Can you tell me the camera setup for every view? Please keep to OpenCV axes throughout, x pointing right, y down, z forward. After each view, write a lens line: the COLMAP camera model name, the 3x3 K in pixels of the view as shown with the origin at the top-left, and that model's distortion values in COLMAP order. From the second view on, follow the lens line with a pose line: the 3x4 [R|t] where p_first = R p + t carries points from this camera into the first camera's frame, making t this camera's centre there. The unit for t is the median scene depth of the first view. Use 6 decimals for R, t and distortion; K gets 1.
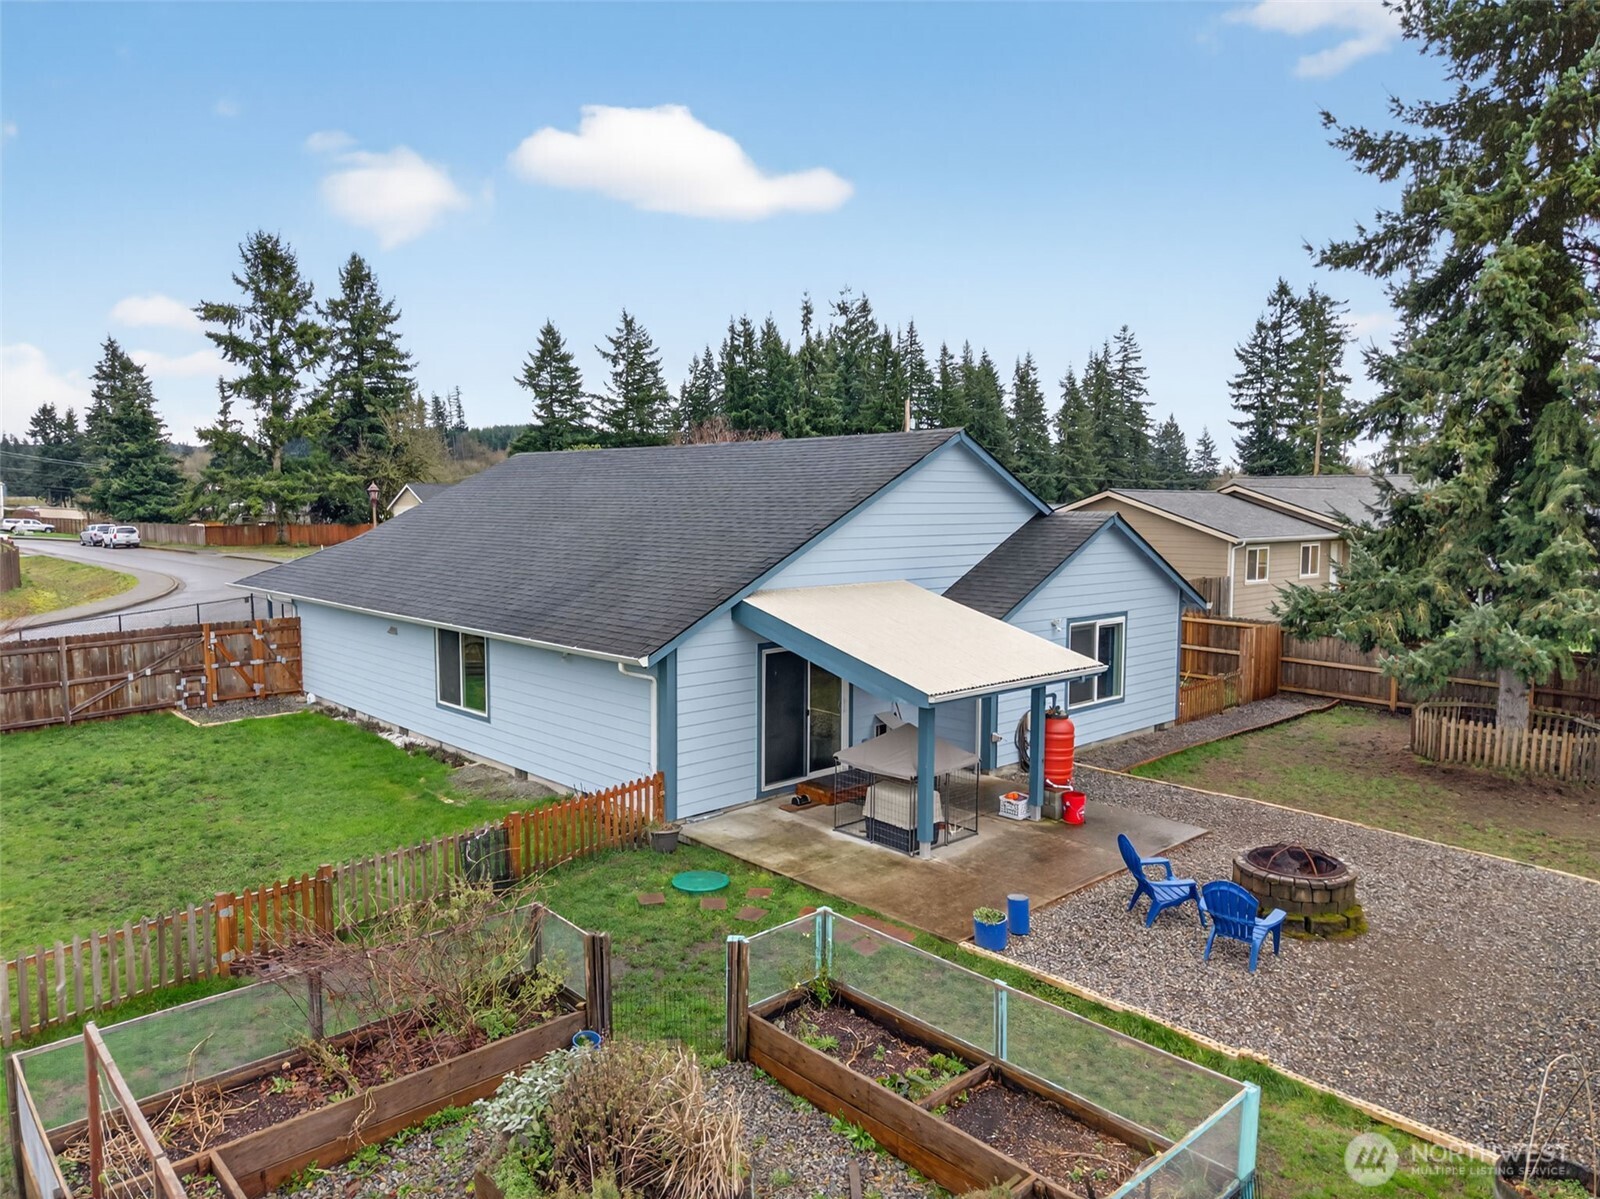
lens RADIAL K [[1082.1, 0, 800.0], [0, 1082.1, 599.5], [0, 0, 1]] dist [0.036887, -0.031576]
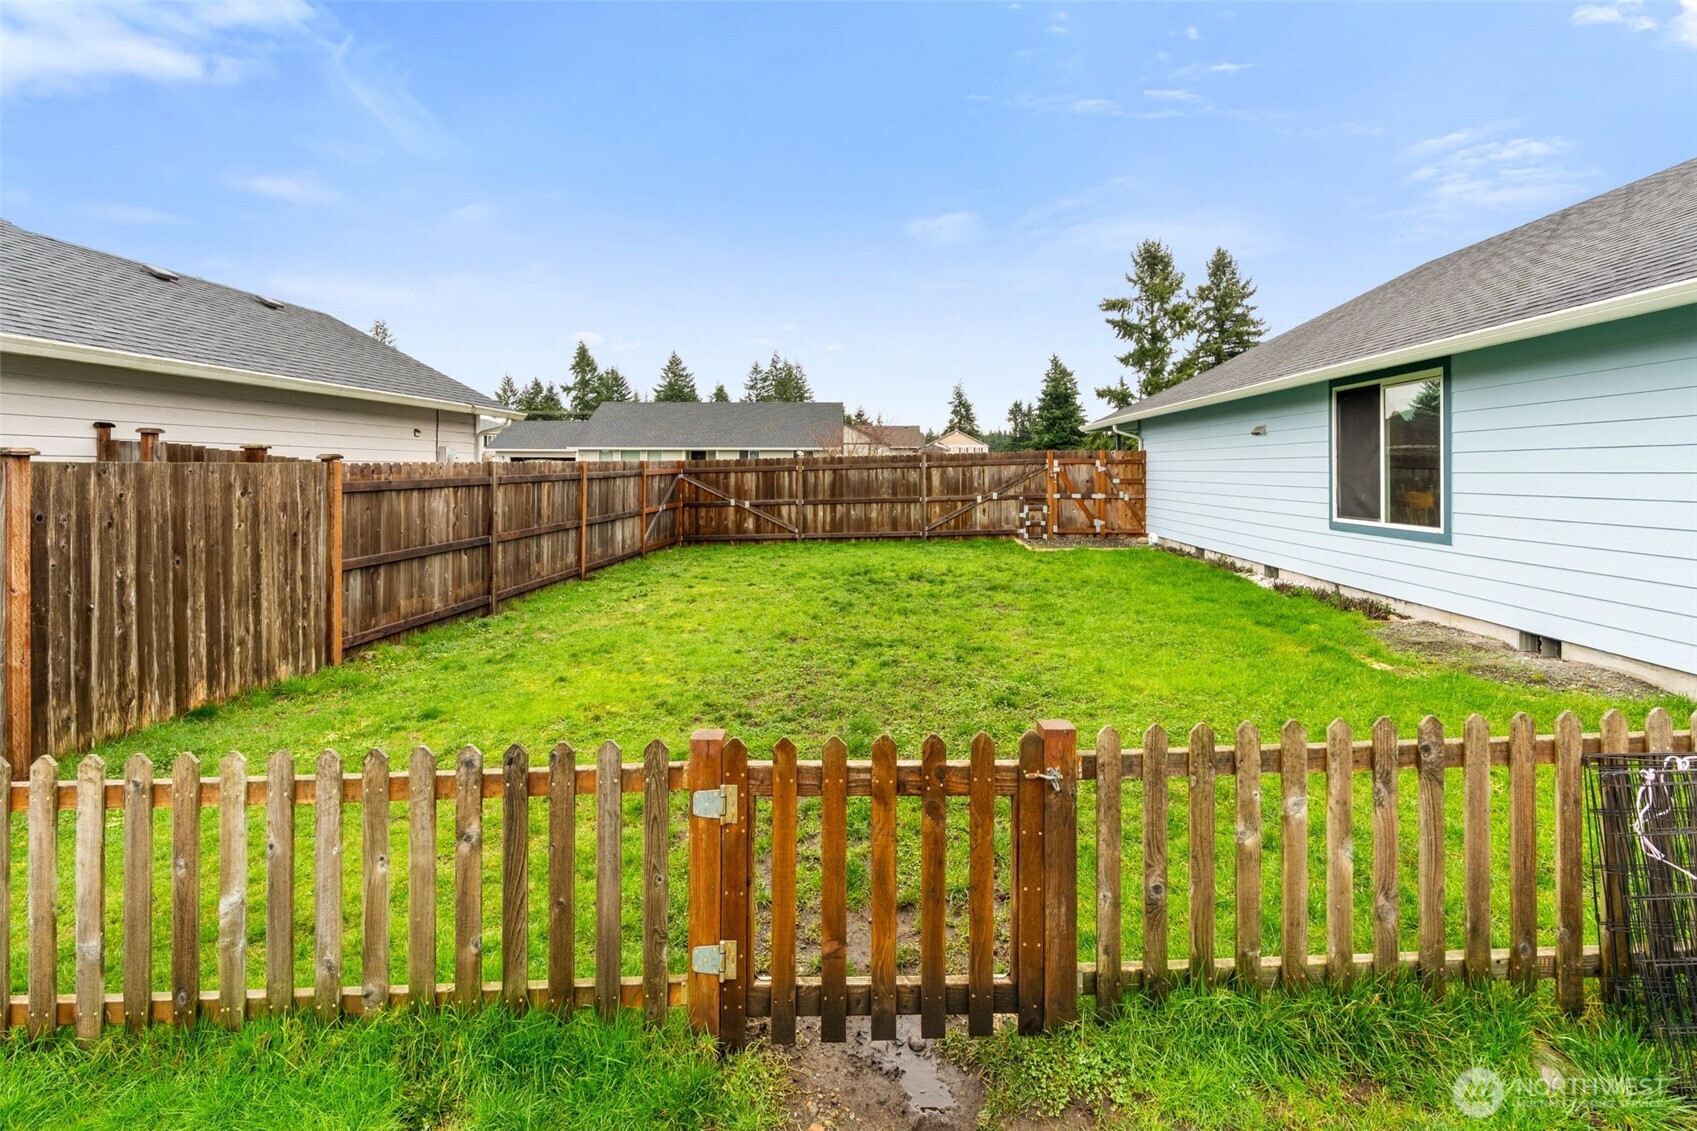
lens RADIAL K [[789.2, 0, 843.9], [0, 789.2, 466.4], [0, 0, 1]] dist [-0.001705, -0.000209]
pose [[0.678847, -0.008875, -0.734226, -0.165777], [-0.063460, 0.995477, -0.070706, 0.100279], [0.731532, 0.094593, 0.675213, 0.418664]]
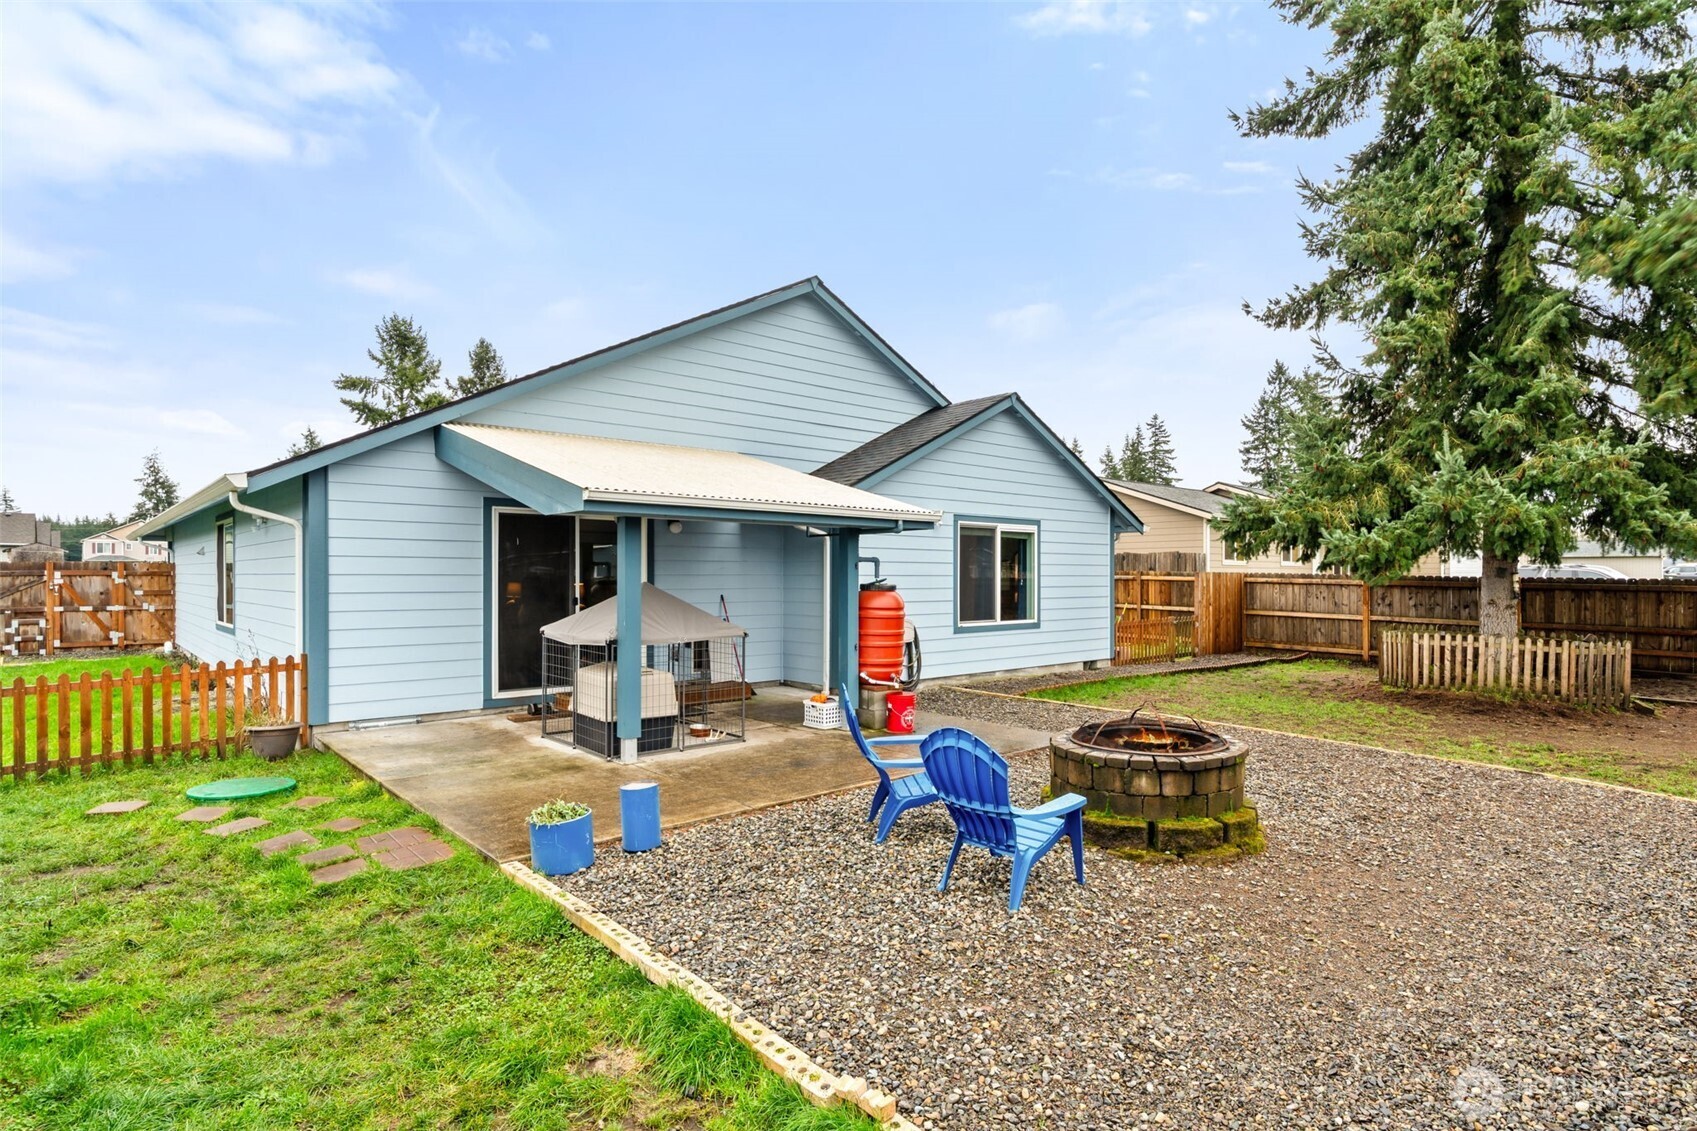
lens RADIAL K [[899.1, 0, 886.1], [0, 899.1, 575.5], [0, 0, 1]] dist [-0.001719, 0.001100]
pose [[0.999863, -0.003940, -0.016062, 0.175647], [0.002465, 0.995864, -0.090818, 0.107974], [0.016354, 0.090766, 0.995738, 0.273595]]
